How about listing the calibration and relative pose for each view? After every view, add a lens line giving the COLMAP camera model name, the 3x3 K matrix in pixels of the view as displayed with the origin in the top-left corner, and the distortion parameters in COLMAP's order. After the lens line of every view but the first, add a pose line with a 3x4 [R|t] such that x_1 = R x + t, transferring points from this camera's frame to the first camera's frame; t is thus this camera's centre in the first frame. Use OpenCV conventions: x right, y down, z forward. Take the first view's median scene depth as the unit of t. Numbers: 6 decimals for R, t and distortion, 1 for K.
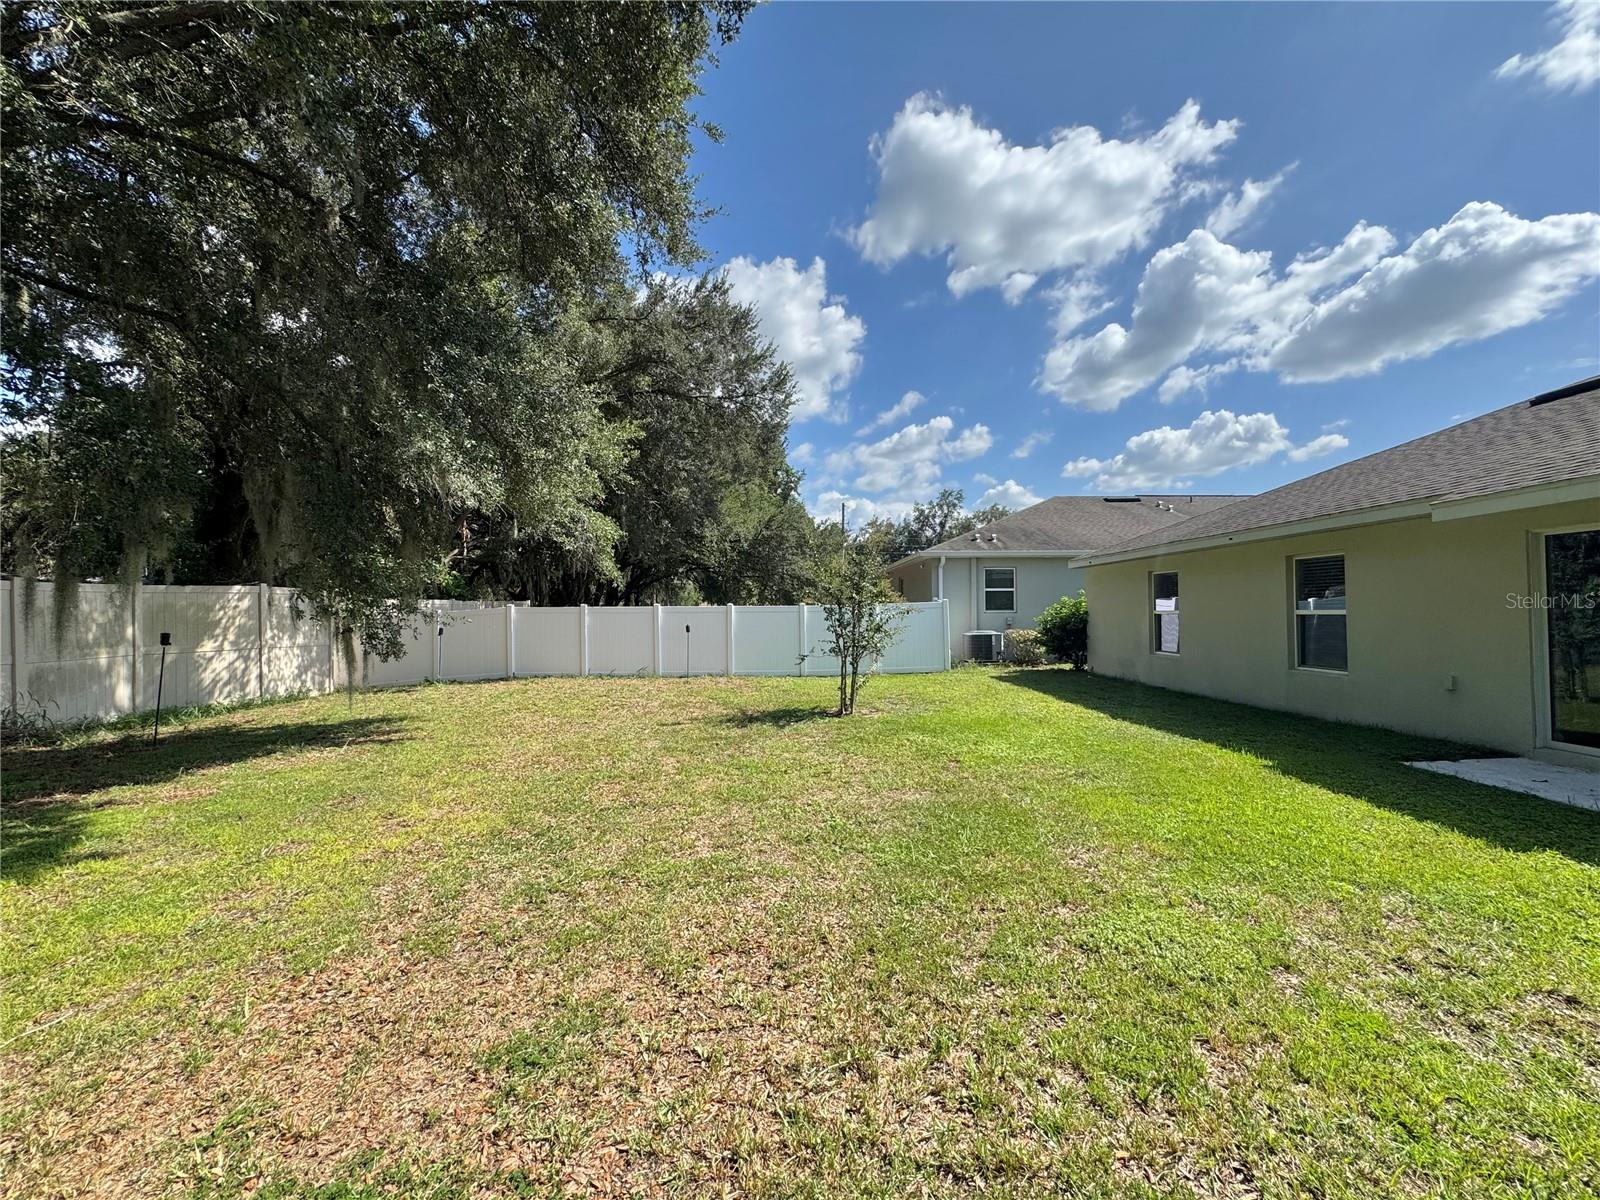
lens RADIAL K [[638.3, 0, 801.6], [0, 638.3, 600.1], [0, 0, 1]] dist [-0.003702, 0.000544]
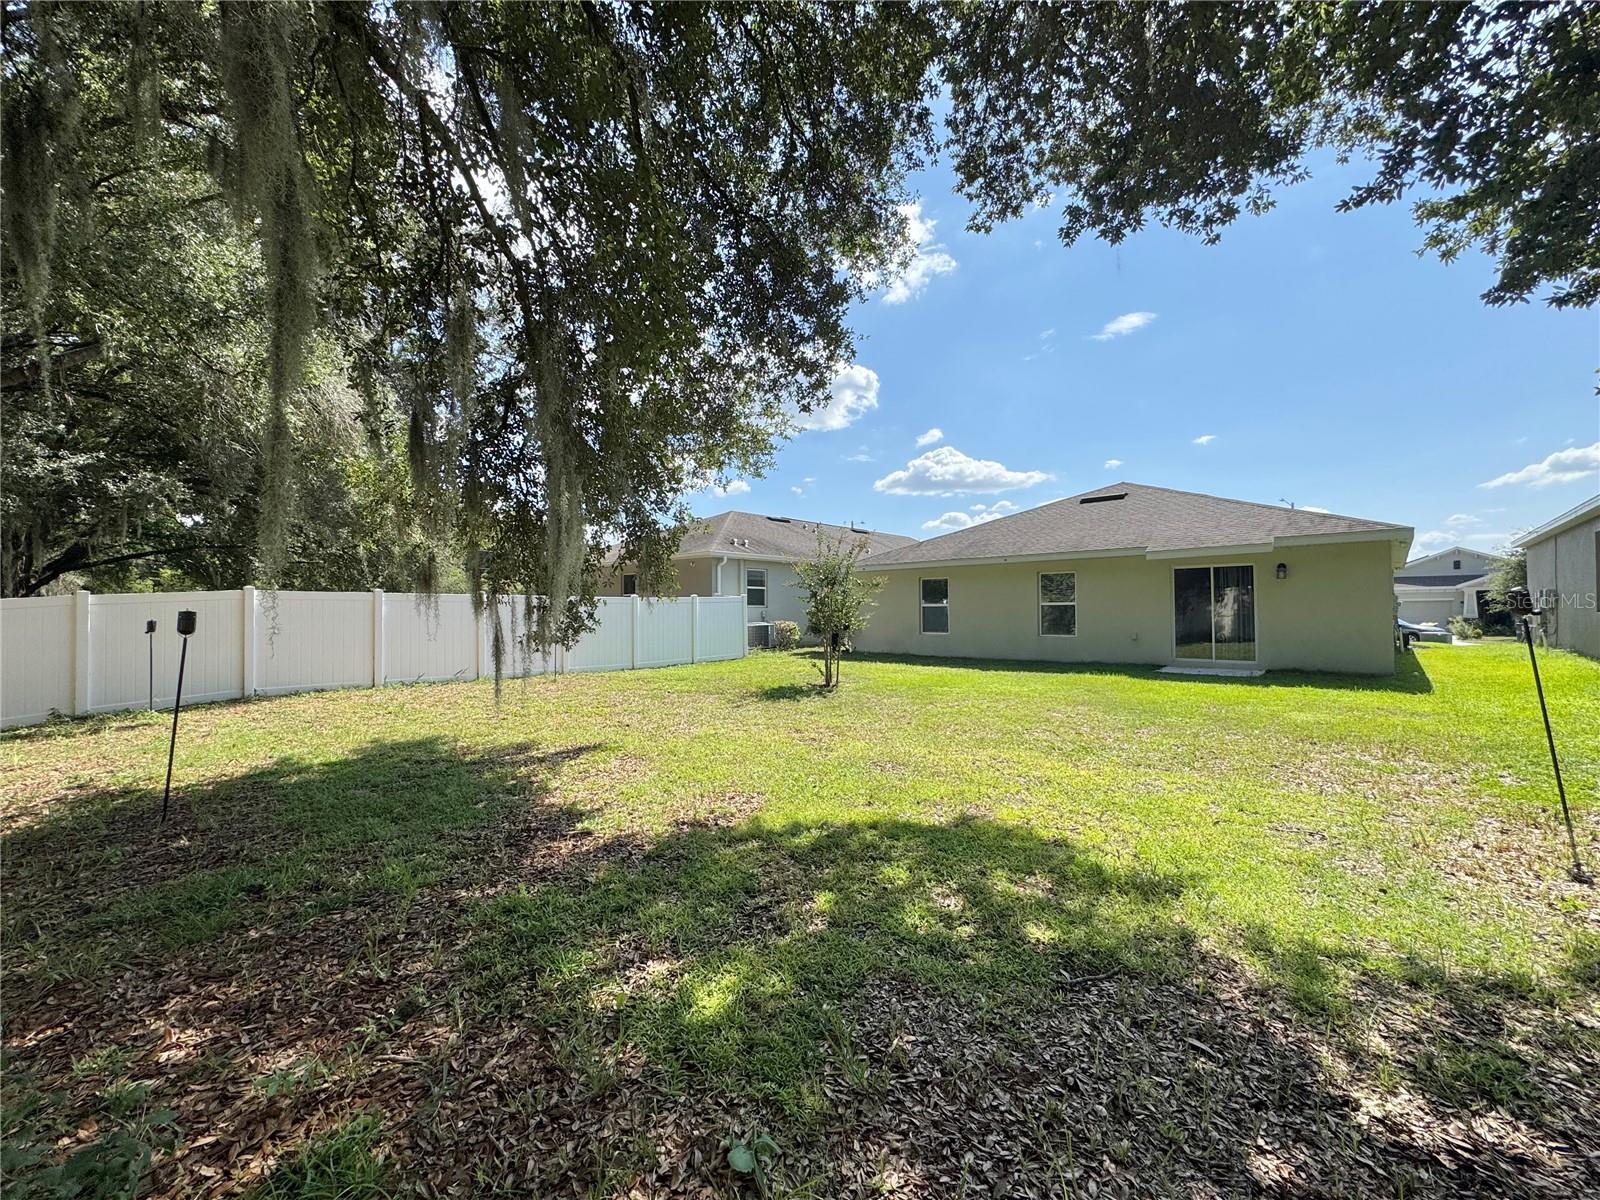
lens RADIAL K [[638.3, 0, 801.6], [0, 638.3, 600.1], [0, 0, 1]] dist [-0.003702, 0.000544]
pose [[0.697592, 0.018758, 0.716249, -0.584456], [-0.014424, 0.999822, -0.012136, 0.023226], [-0.716350, -0.001865, 0.697739, 0.155692]]
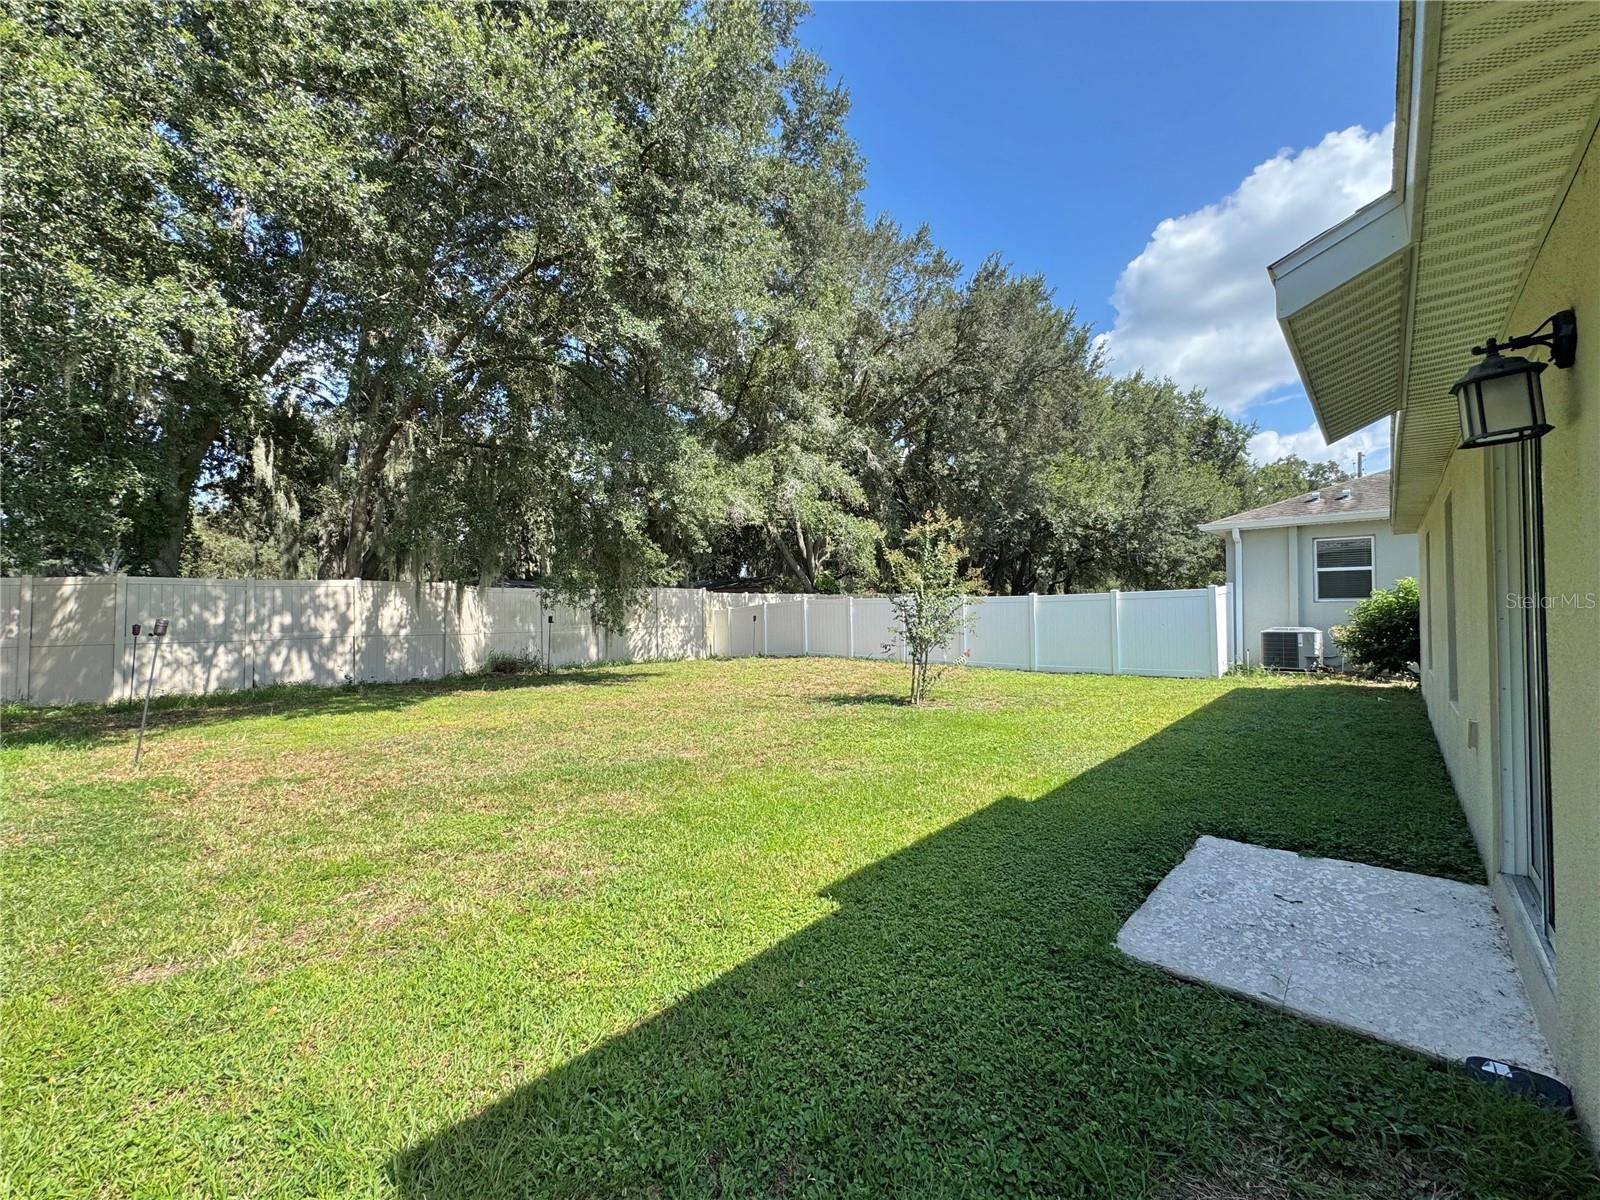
lens RADIAL K [[638.3, 0, 801.6], [0, 638.3, 600.1], [0, 0, 1]] dist [-0.003702, 0.000544]
pose [[0.721750, -0.006856, -0.692120, 0.461781], [0.019421, 0.999758, 0.010349, -0.001249], [0.691881, -0.020911, 0.721708, 0.103576]]
